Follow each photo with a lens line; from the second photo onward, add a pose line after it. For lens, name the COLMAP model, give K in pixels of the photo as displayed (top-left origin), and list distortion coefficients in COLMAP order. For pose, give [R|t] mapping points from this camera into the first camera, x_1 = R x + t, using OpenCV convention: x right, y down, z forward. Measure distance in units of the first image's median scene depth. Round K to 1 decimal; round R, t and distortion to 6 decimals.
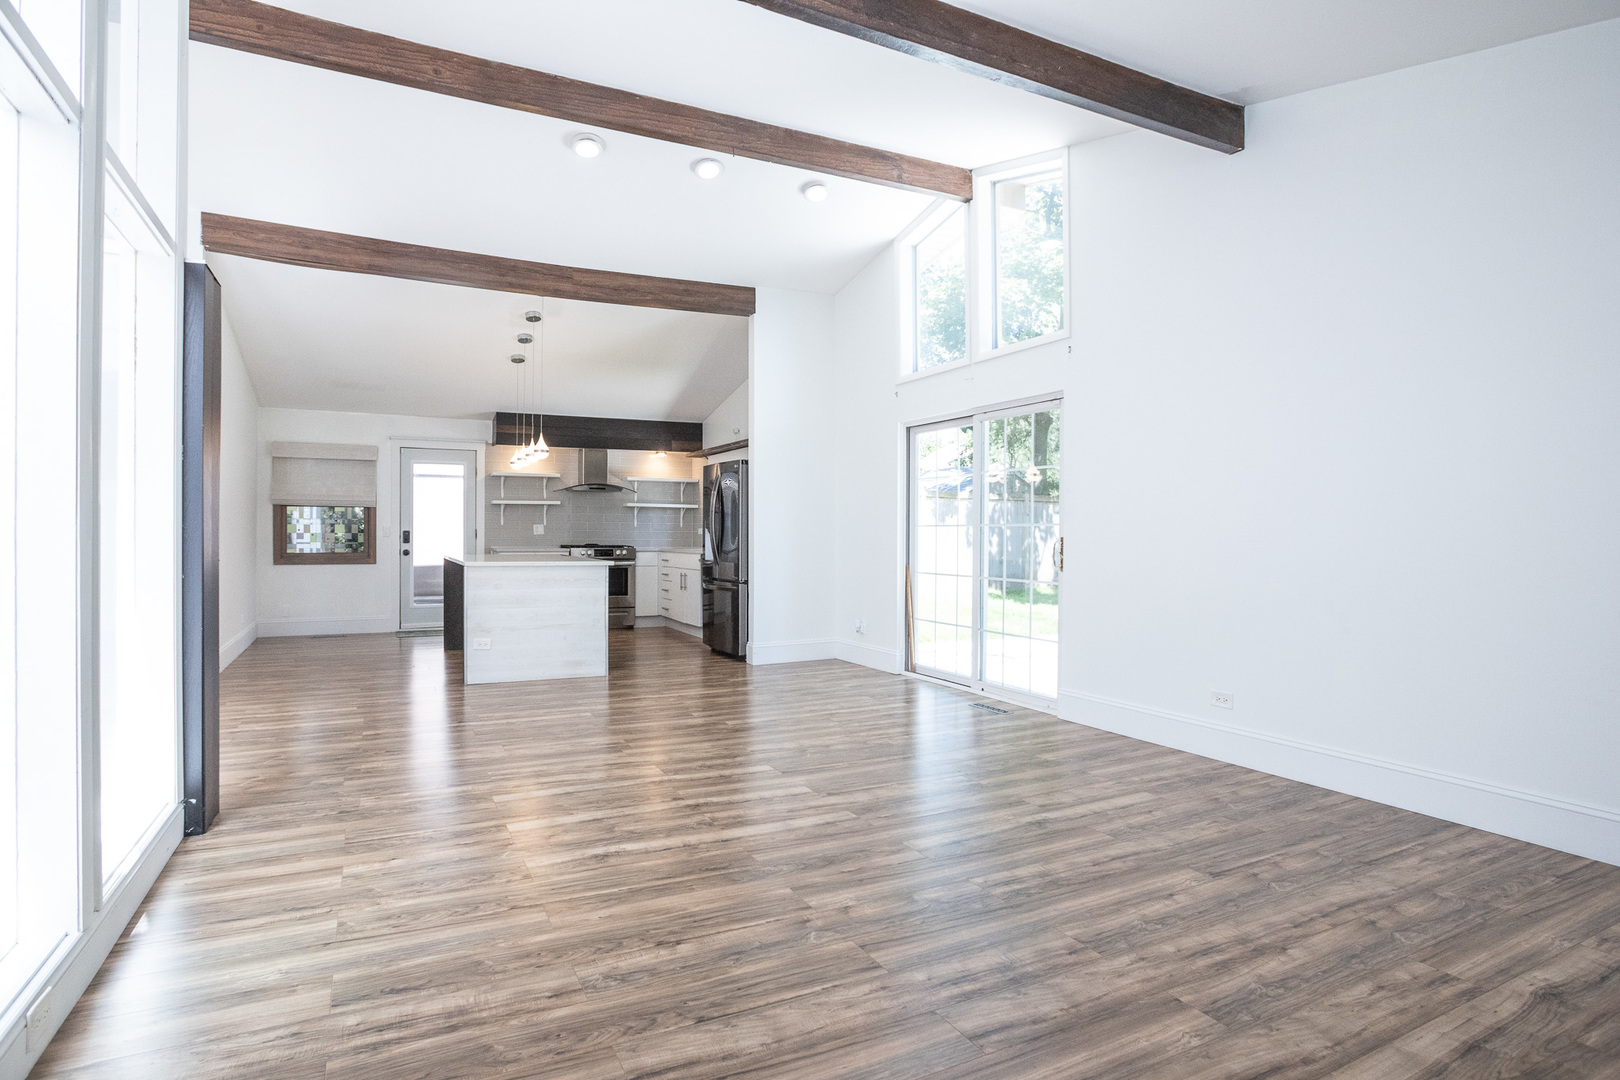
lens RADIAL K [[846.1, 0, 798.2], [0, 846.1, 541.3], [0, 0, 1]] dist [-0.066698, 0.037903]
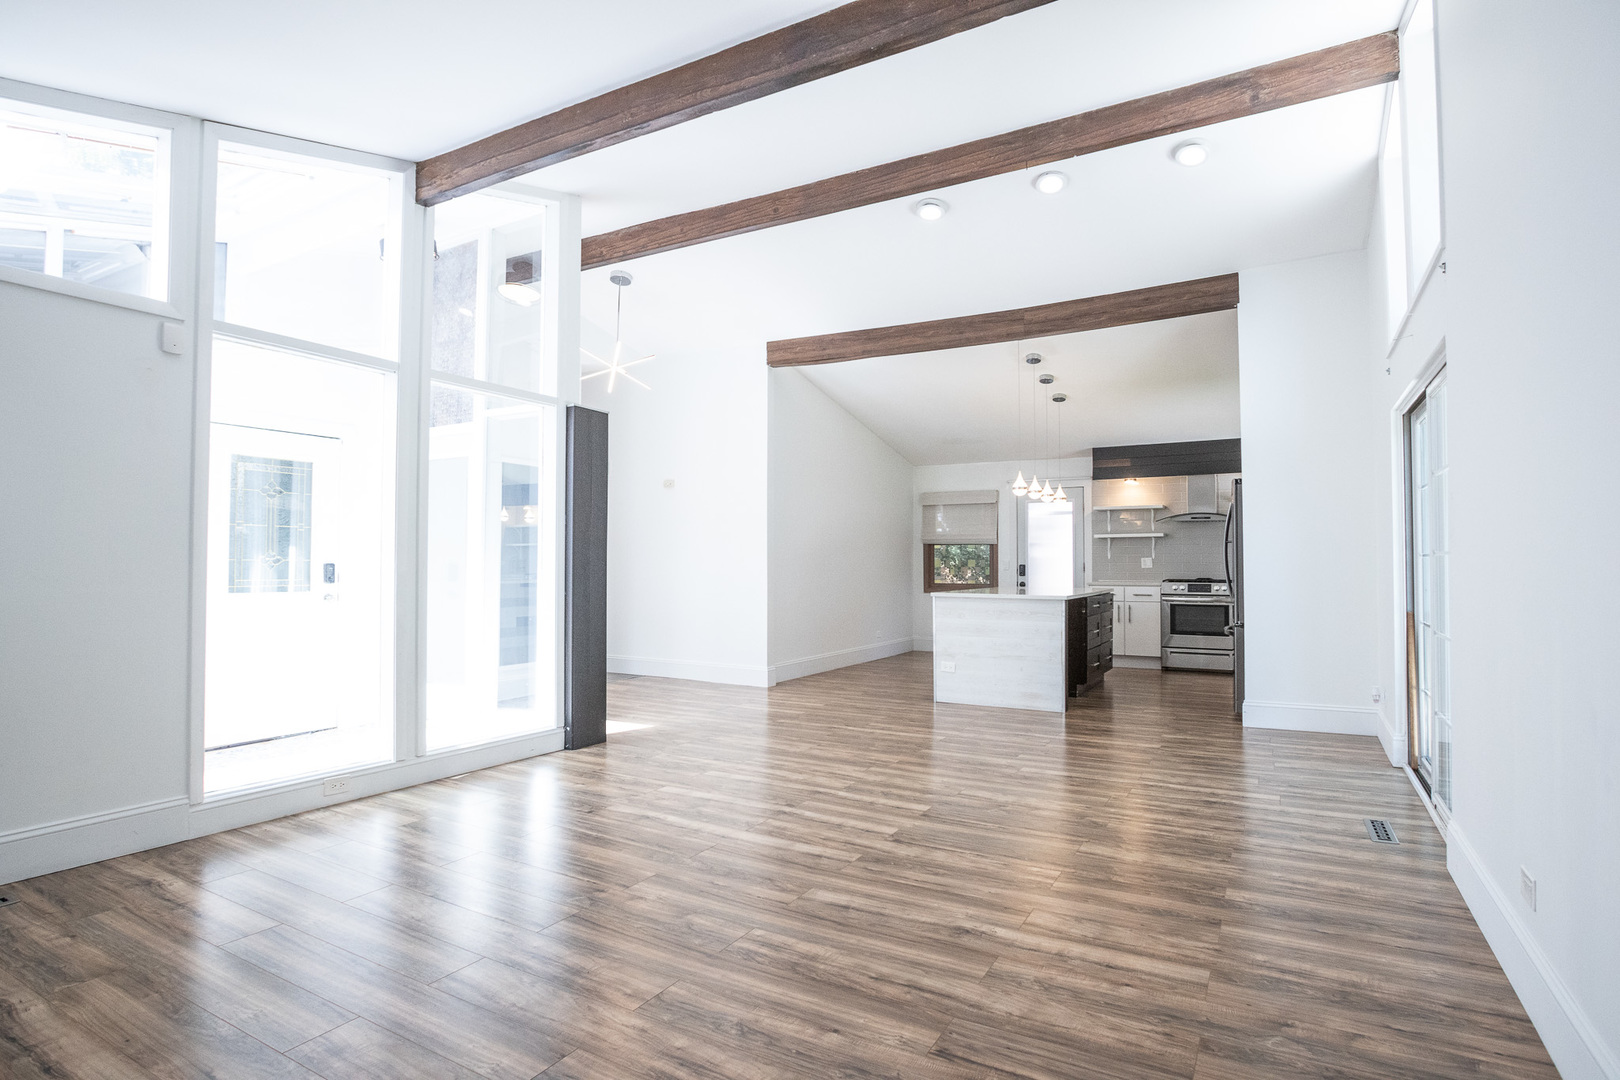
lens RADIAL K [[846.1, 0, 798.2], [0, 846.1, 541.3], [0, 0, 1]] dist [-0.066698, 0.037903]
pose [[0.543735, -0.025884, -0.838857, 0.437866], [-0.008050, 0.999317, -0.036053, -0.001417], [0.839218, 0.026356, 0.543156, 0.214460]]
